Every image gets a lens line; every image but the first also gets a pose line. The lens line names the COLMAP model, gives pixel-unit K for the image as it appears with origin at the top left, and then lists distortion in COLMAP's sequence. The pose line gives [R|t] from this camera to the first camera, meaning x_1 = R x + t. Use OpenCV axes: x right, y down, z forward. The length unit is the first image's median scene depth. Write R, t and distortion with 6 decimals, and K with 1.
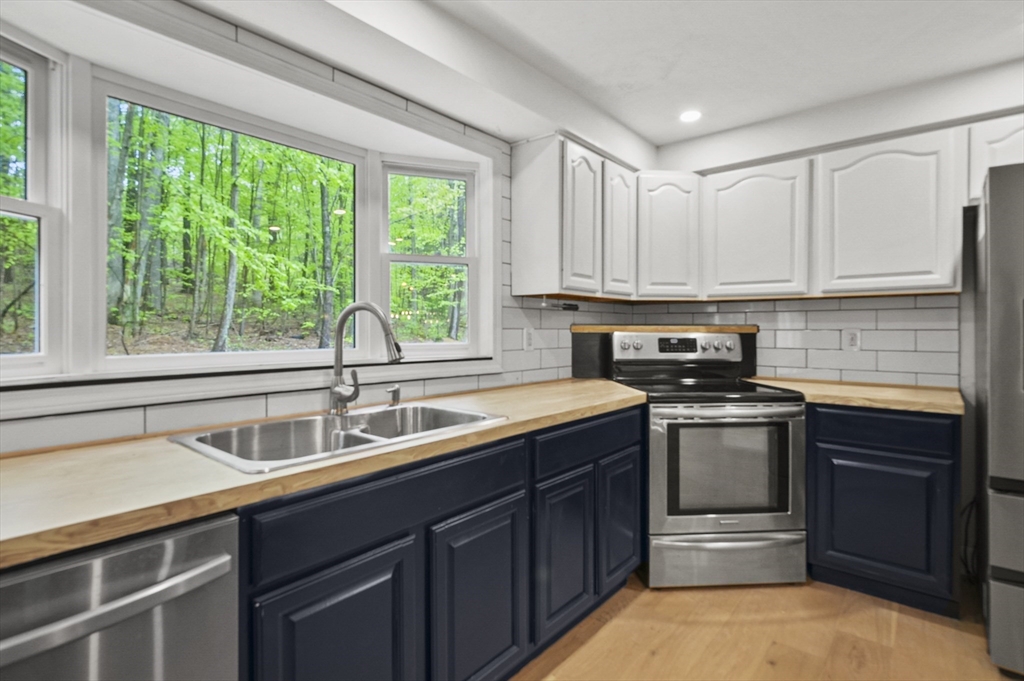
lens RADIAL K [[509.1, 0, 511.0], [0, 509.1, 330.6], [0, 0, 1]] dist [0.002860, -0.004121]
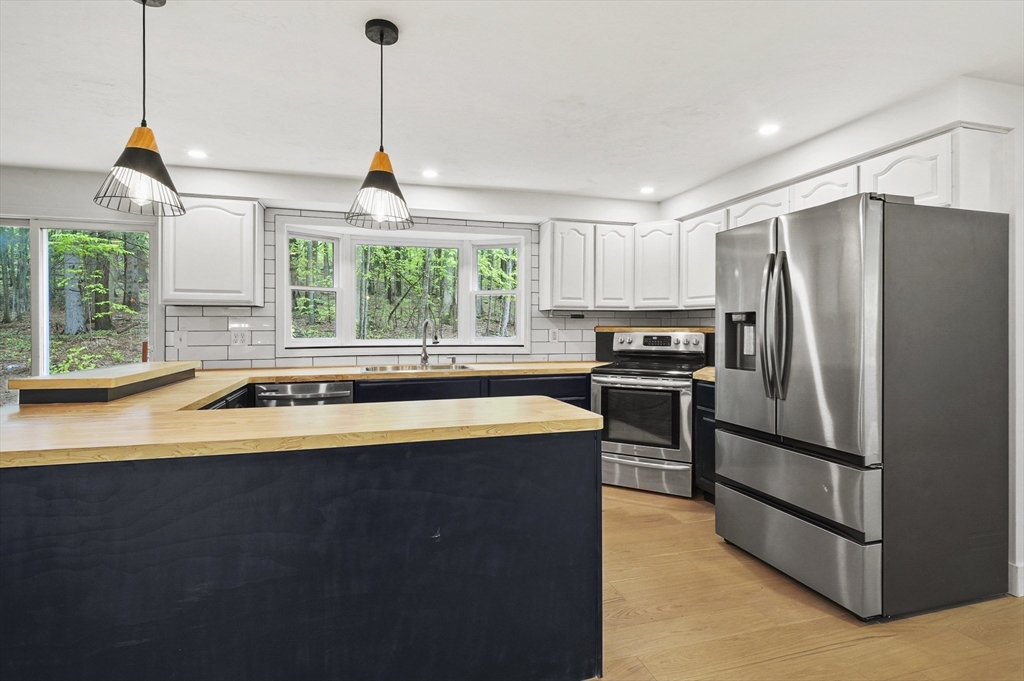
lens RADIAL K [[509.1, 0, 510.2], [0, 509.1, 328.9], [0, 0, 1]] dist [0.002860, -0.004121]
pose [[0.830180, 0.002108, -0.557492, 0.873101], [-0.002636, 0.999997, -0.000144, -0.004967], [0.557490, 0.001589, 0.830182, -0.499392]]
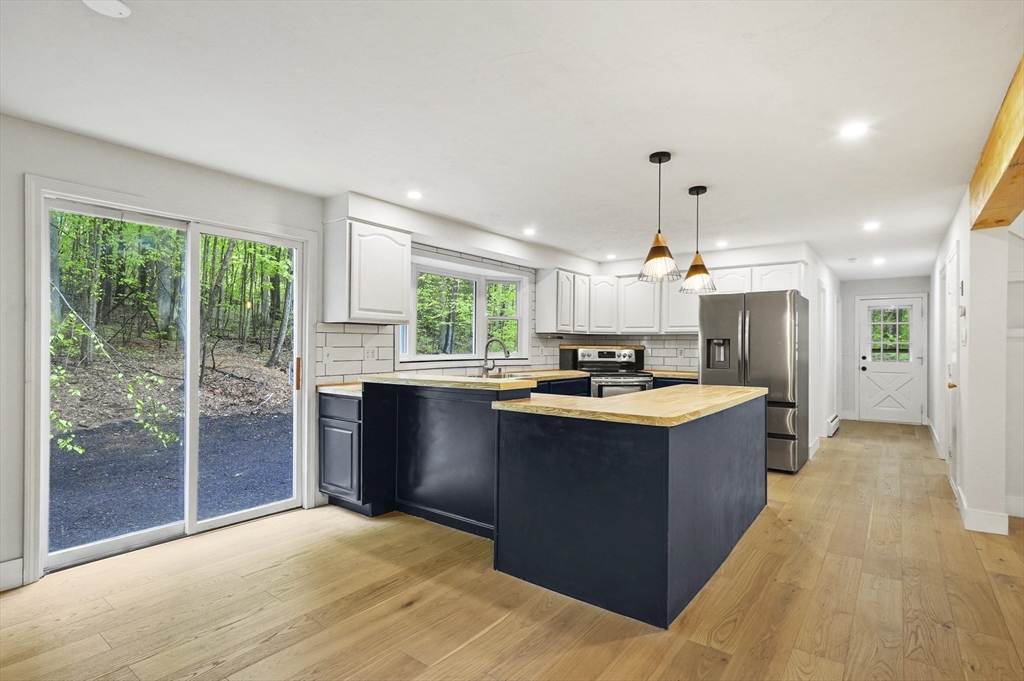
lens RADIAL K [[509.1, 0, 507.7], [0, 509.1, 345.2], [0, 0, 1]] dist [0.002860, -0.004121]
pose [[0.998980, 0.008444, 0.044349, -0.225977], [-0.008249, 0.999956, -0.004568, 0.000861], [-0.044386, 0.004198, 0.999006, -1.329446]]
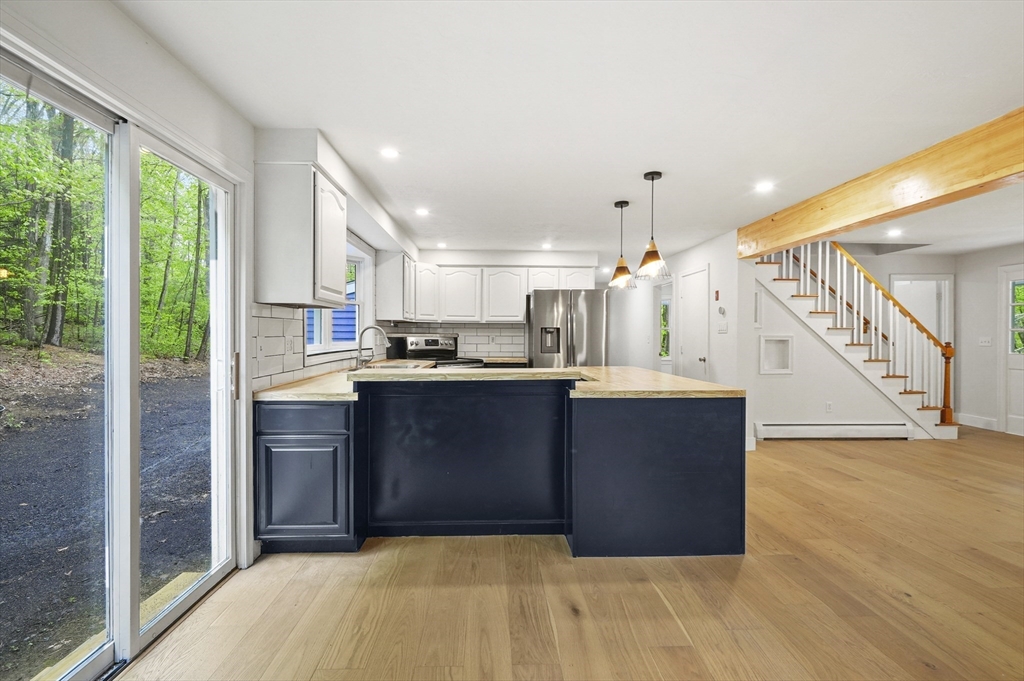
lens RADIAL K [[509.1, 0, 514.6], [0, 509.1, 337.2], [0, 0, 1]] dist [0.002860, -0.004121]
pose [[0.732239, 0.002224, 0.681044, -1.015126], [-0.003090, 0.999995, 0.000056, 0.003207], [-0.681041, -0.002145, 0.732242, -0.963640]]
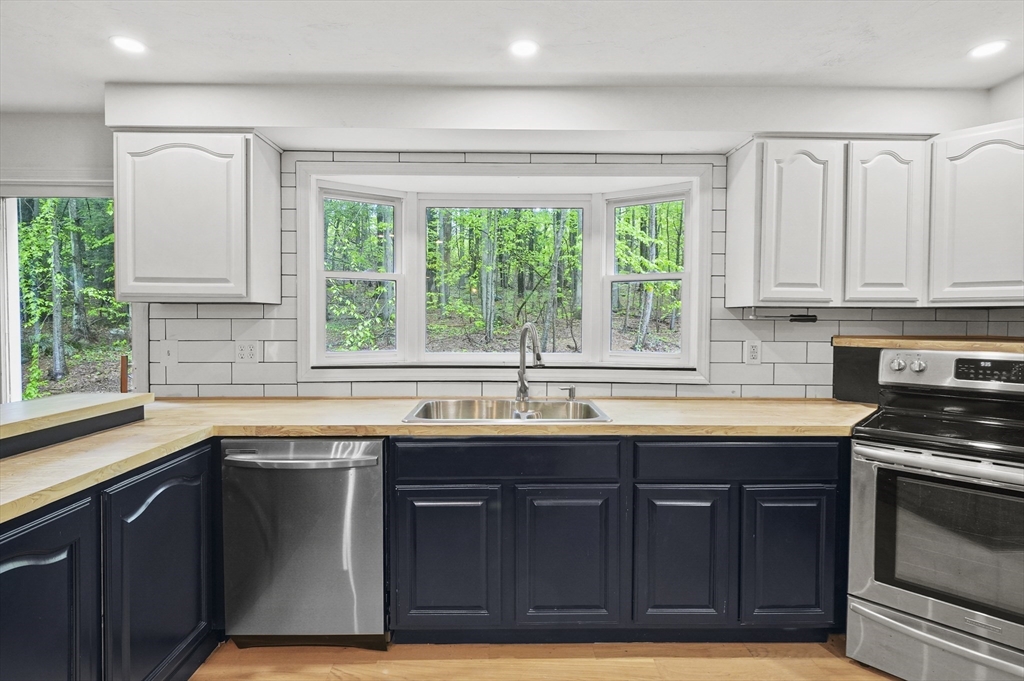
lens RADIAL K [[509.1, 0, 504.9], [0, 509.1, 330.8], [0, 0, 1]] dist [0.002860, -0.004121]
pose [[0.648764, 0.019131, -0.760749, 0.466881], [-0.007846, 0.999799, 0.018452, -0.037366], [0.760949, -0.006002, 0.648784, 0.026395]]
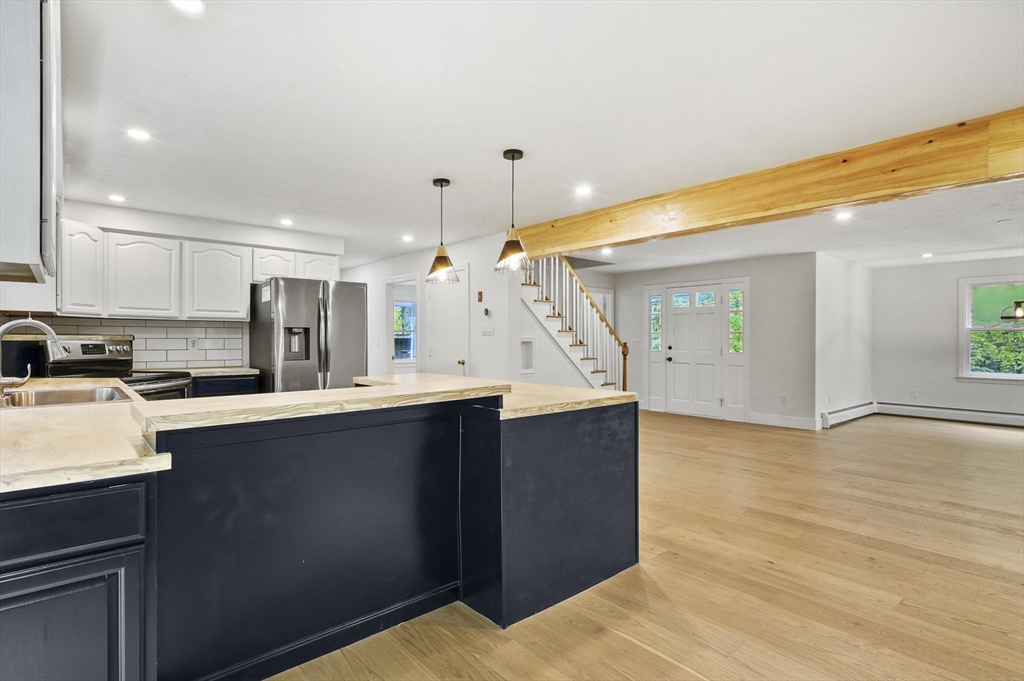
lens RADIAL K [[509.1, 0, 513.1], [0, 509.1, 342.2], [0, 0, 1]] dist [0.002860, -0.004121]
pose [[0.149110, -0.004834, 0.988809, -0.994633], [-0.000065, 0.999988, 0.004898, 0.003314], [-0.988821, -0.000795, 0.149108, -0.408546]]
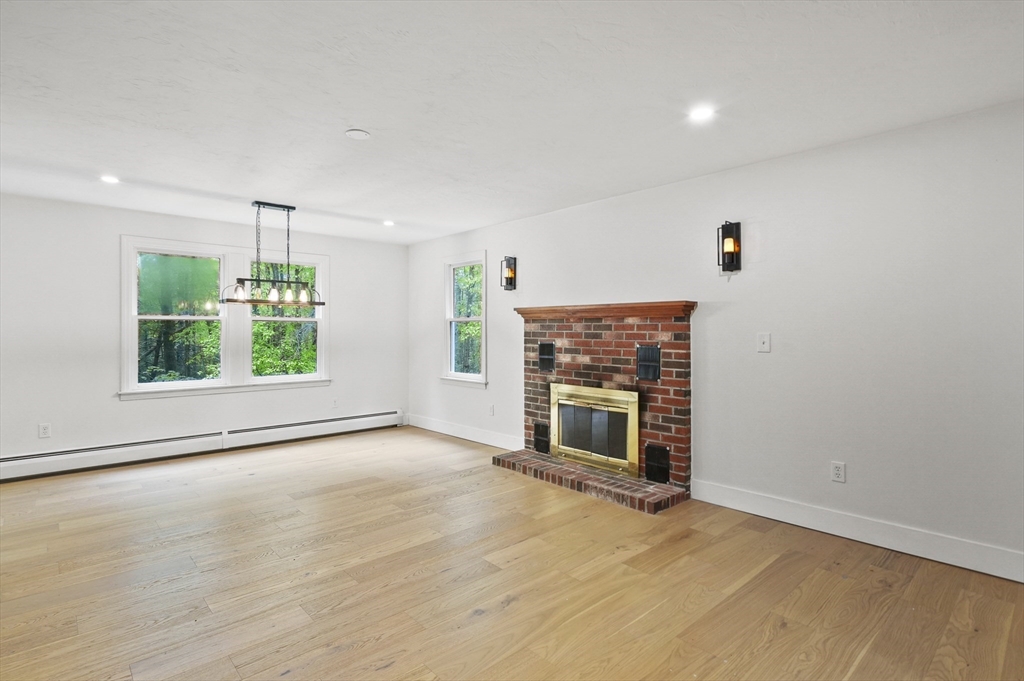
lens RADIAL K [[509.1, 0, 508.4], [0, 509.1, 327.4], [0, 0, 1]] dist [0.002860, -0.004121]
pose [[-0.993120, 0.003291, 0.117052, 0.629972], [0.002971, 0.999991, -0.002906, -0.008415], [-0.117060, -0.002538, -0.993122, -0.838595]]
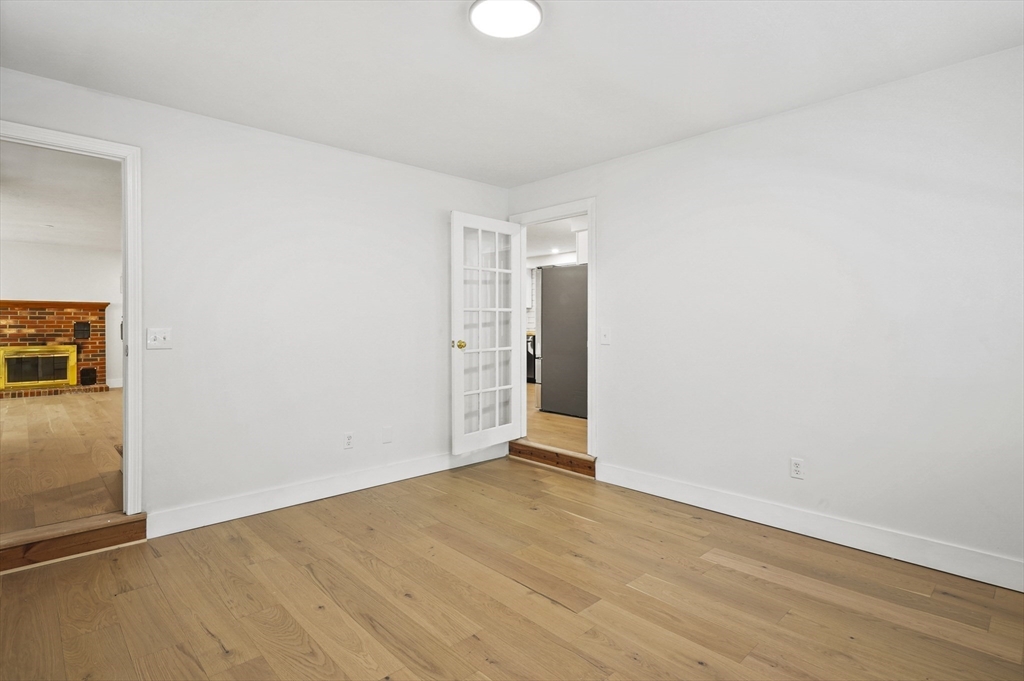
lens RADIAL K [[509.1, 0, 512.1], [0, 509.1, 334.2], [0, 0, 1]] dist [0.002860, -0.004121]
pose [[-0.090656, 0.027108, -0.995513, 3.302566], [-0.003391, 0.999615, 0.027529, 0.018888], [0.995877, 0.005872, -0.090529, 0.578397]]
